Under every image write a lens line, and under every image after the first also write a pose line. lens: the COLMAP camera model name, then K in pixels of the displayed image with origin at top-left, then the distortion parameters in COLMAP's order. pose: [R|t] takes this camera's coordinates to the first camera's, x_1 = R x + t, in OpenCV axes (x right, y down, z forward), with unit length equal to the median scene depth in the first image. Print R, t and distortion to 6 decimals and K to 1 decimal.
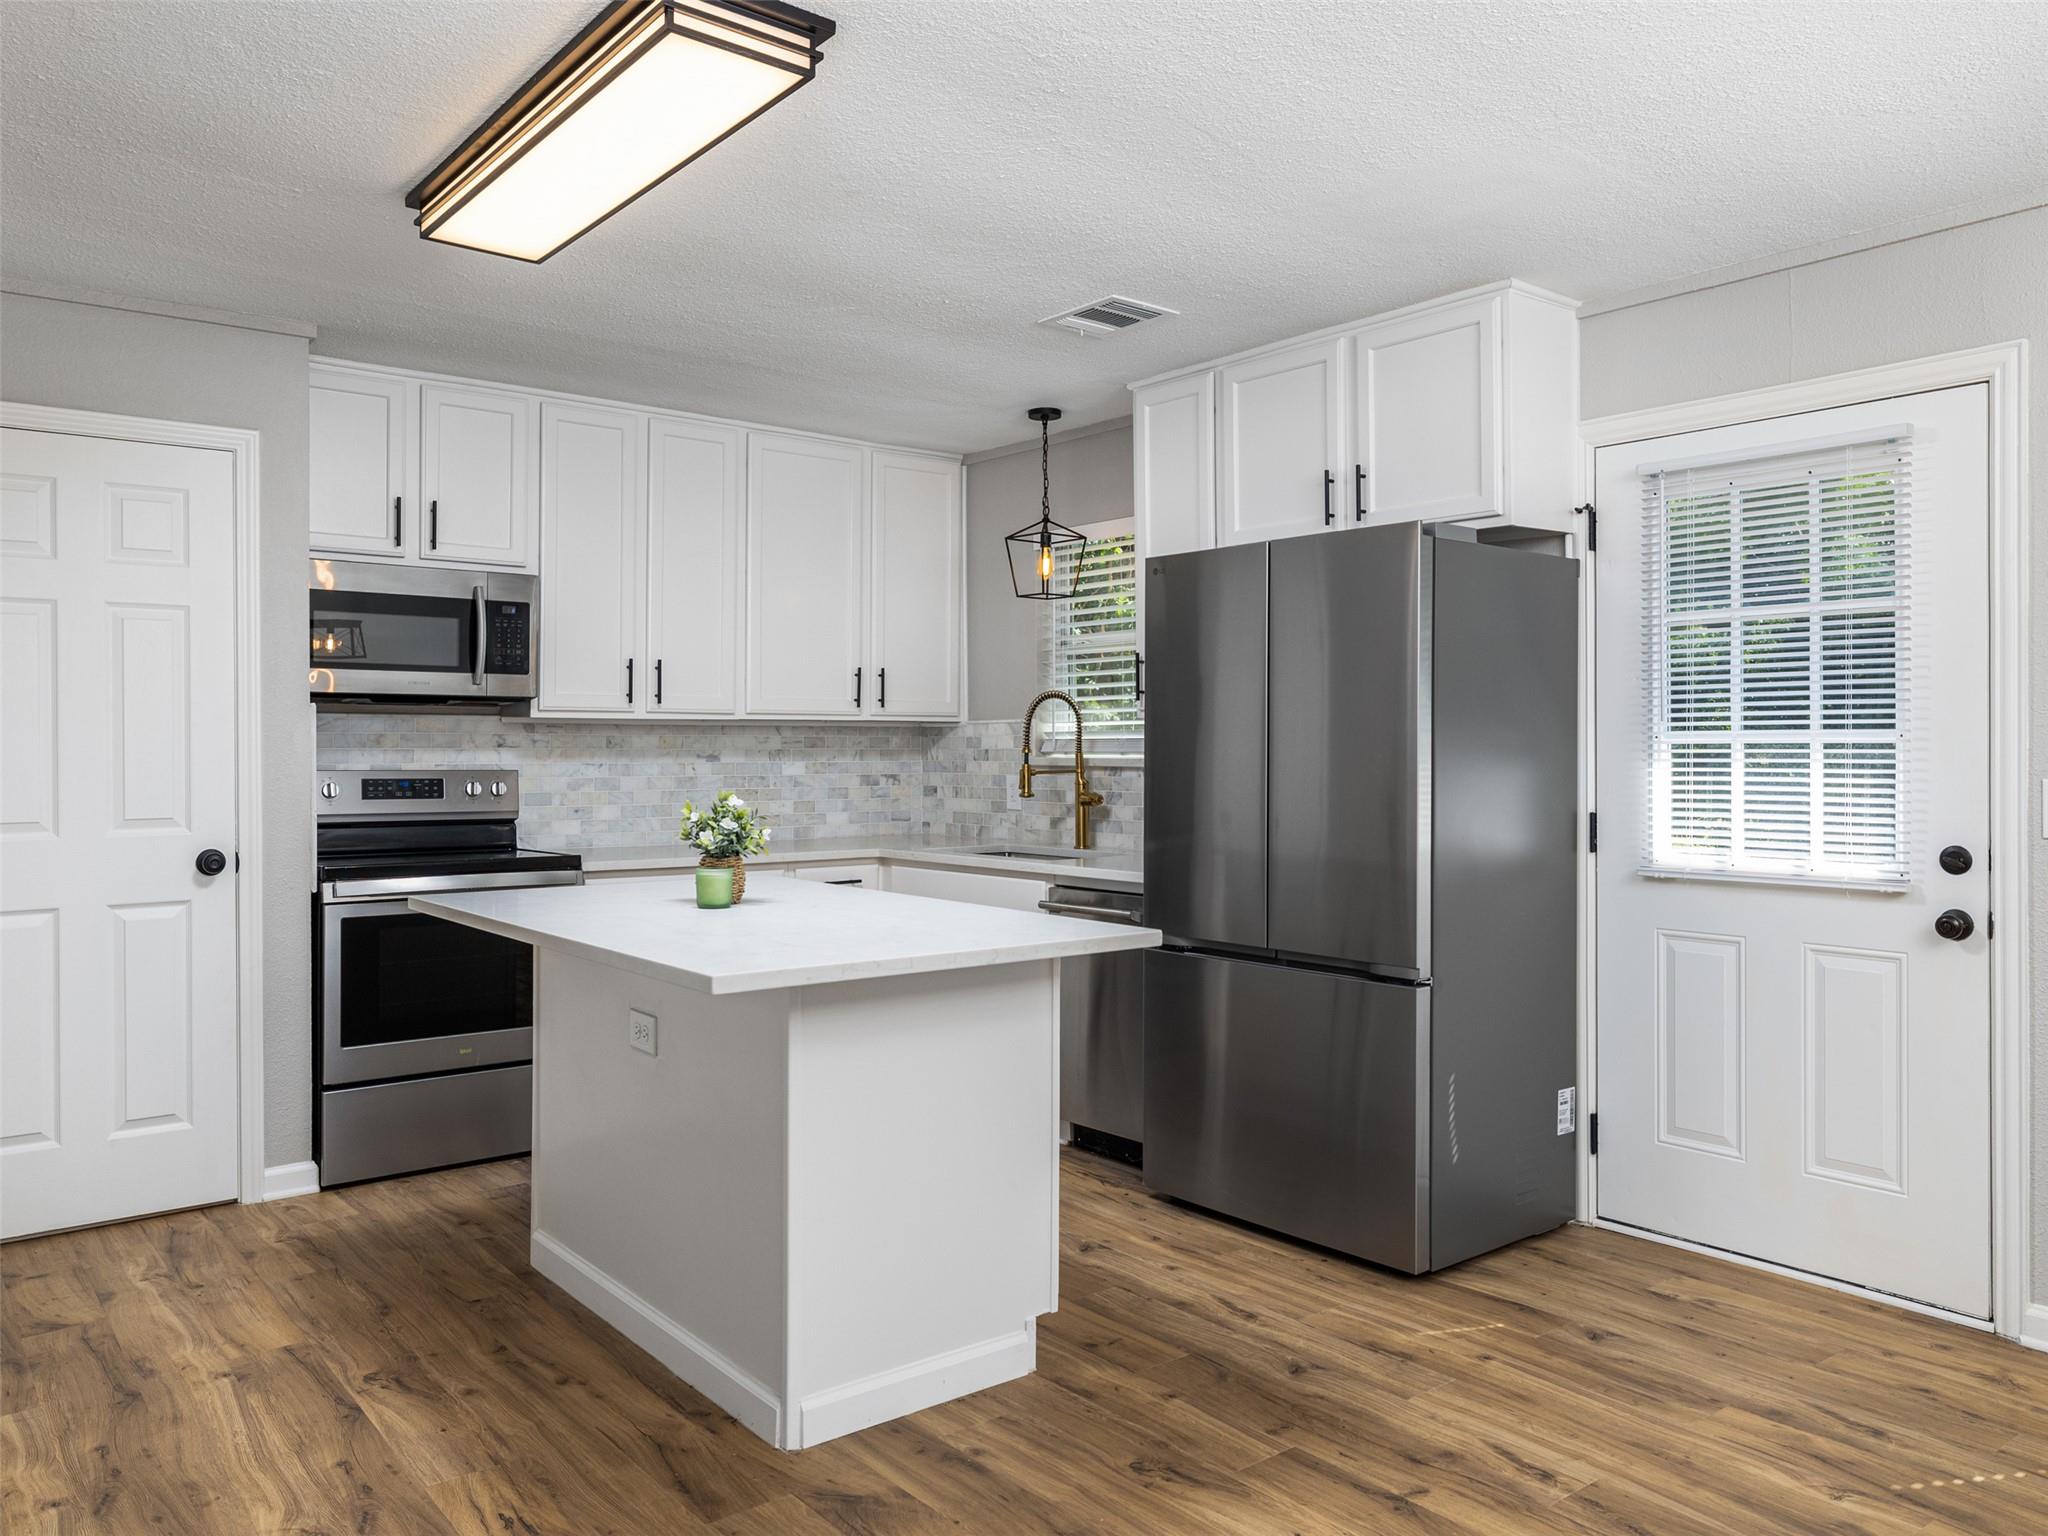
lens RADIAL K [[1480.4, 0, 1035.9], [0, 1480.4, 757.4], [0, 0, 1]] dist [0.001882, 0.001654]
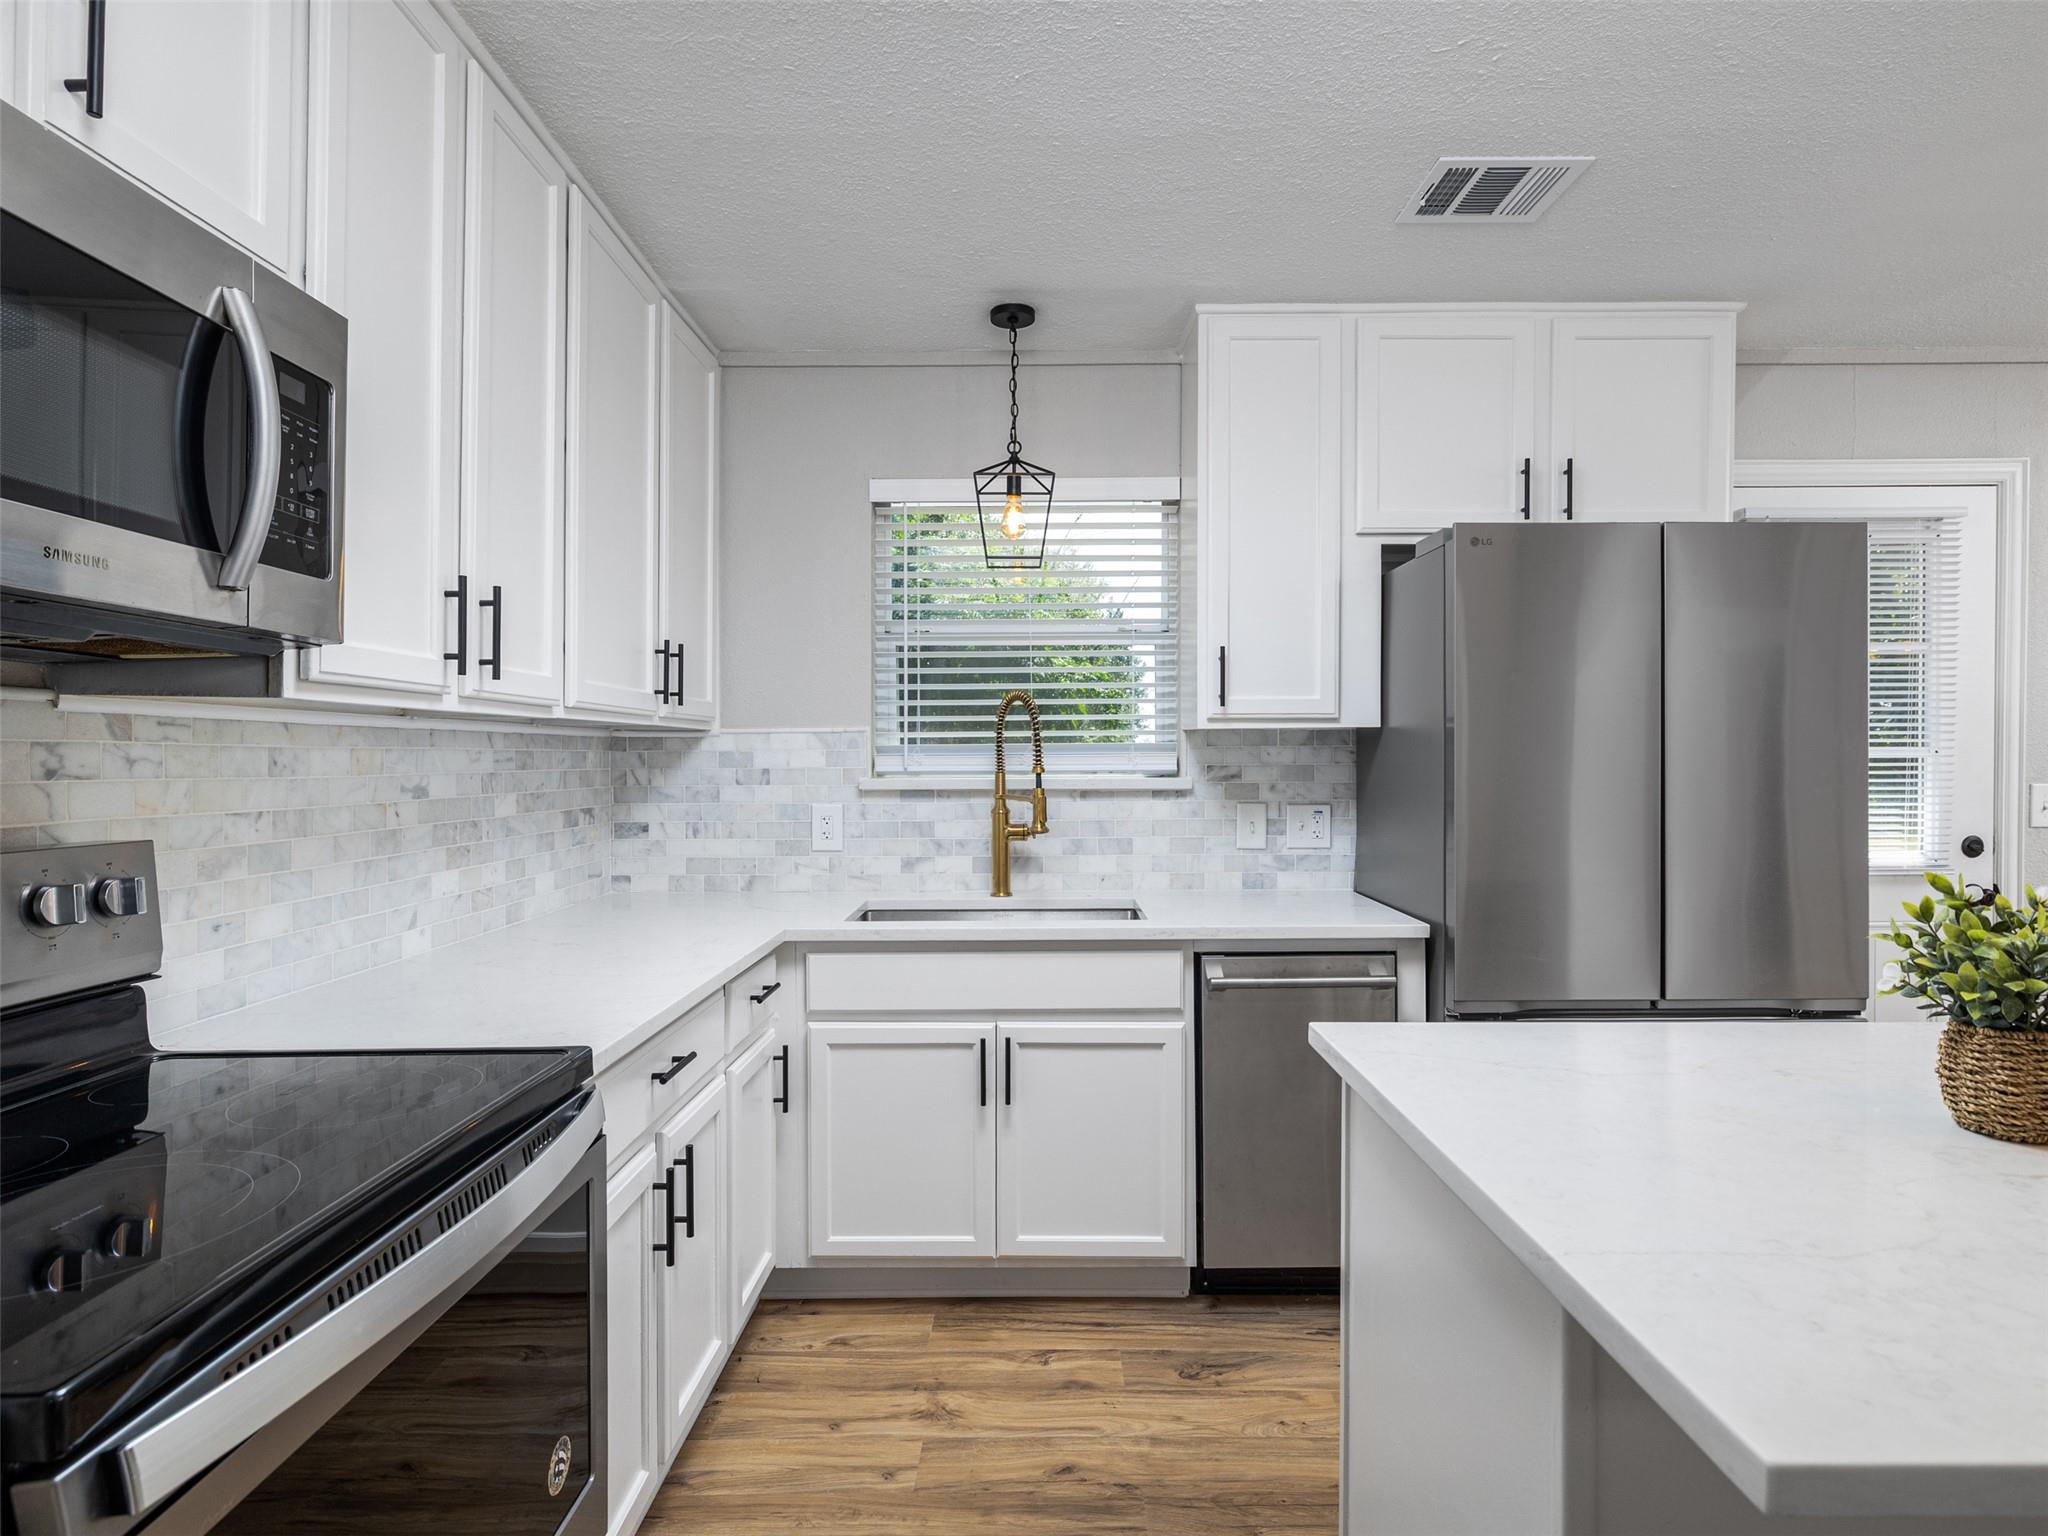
lens RADIAL K [[1091.7, 0, 1031.9], [0, 1091.7, 763.2], [0, 0, 1]] dist [-0.004663, 0.001534]
pose [[0.640636, -0.006945, 0.767813, -0.505010], [0.009524, 0.999954, 0.001098, -0.010604], [-0.767785, 0.006609, 0.640673, 0.793287]]
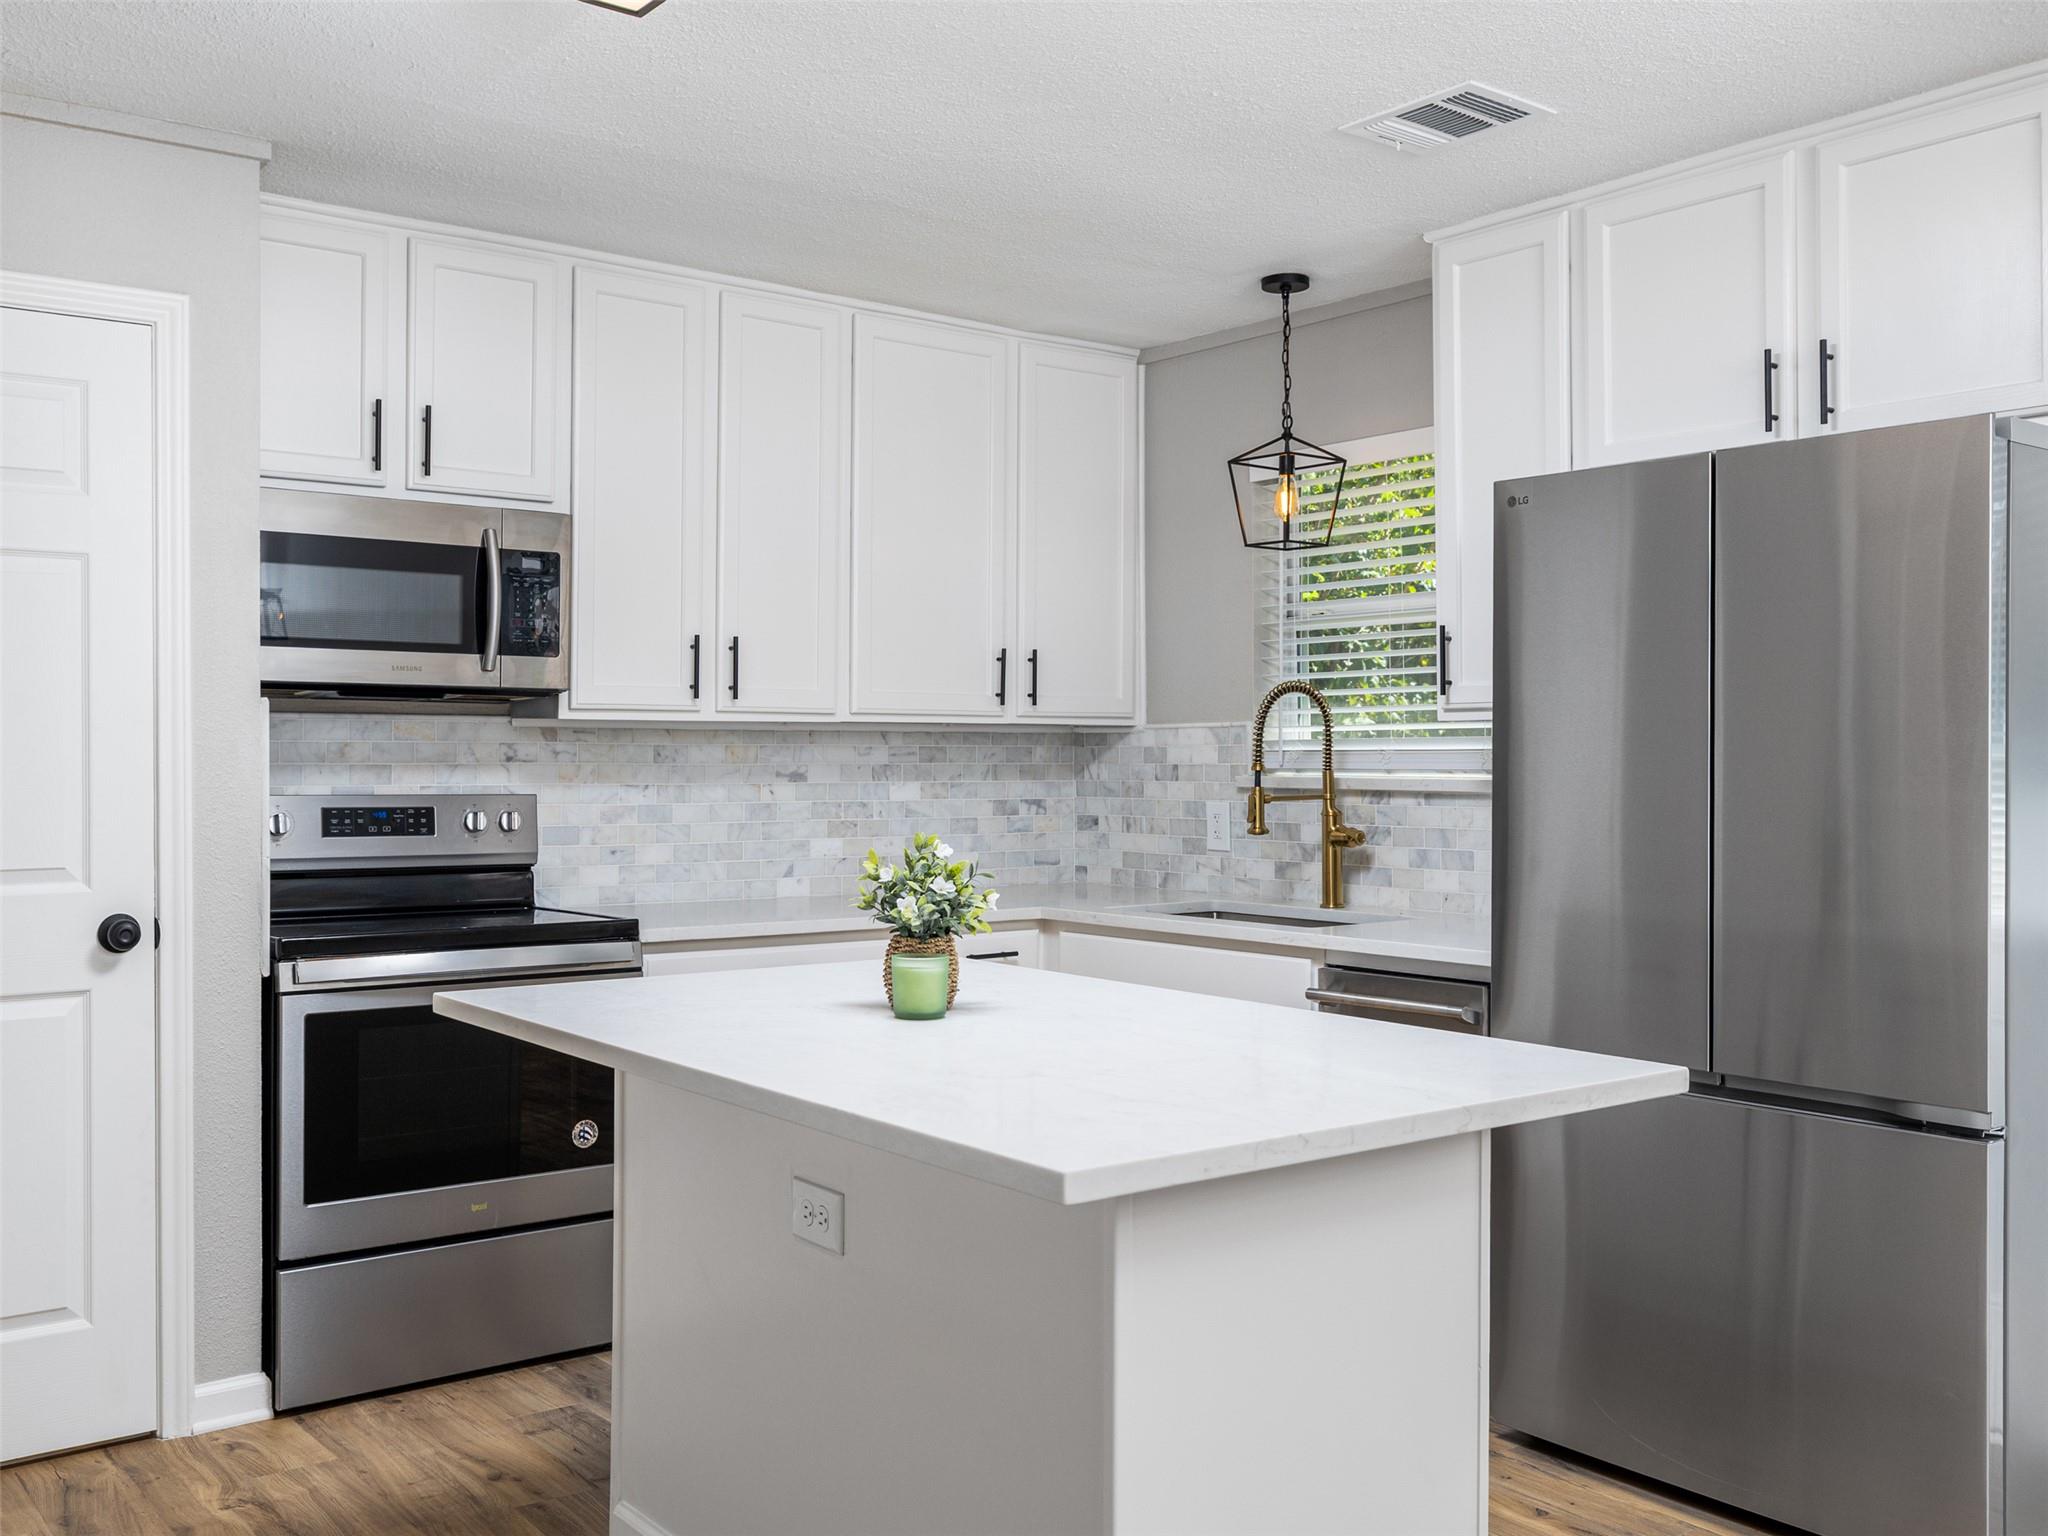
lens RADIAL K [[1860.4, 0, 1024.0], [0, 1860.4, 768.0], [0, 0, 1]] dist [0.009205, -0.006992]
pose [[0.999685, 0.001425, -0.025038, -0.118102], [-0.001450, 0.999998, -0.000979, -0.004063], [0.025037, 0.001015, 0.999686, 0.154126]]
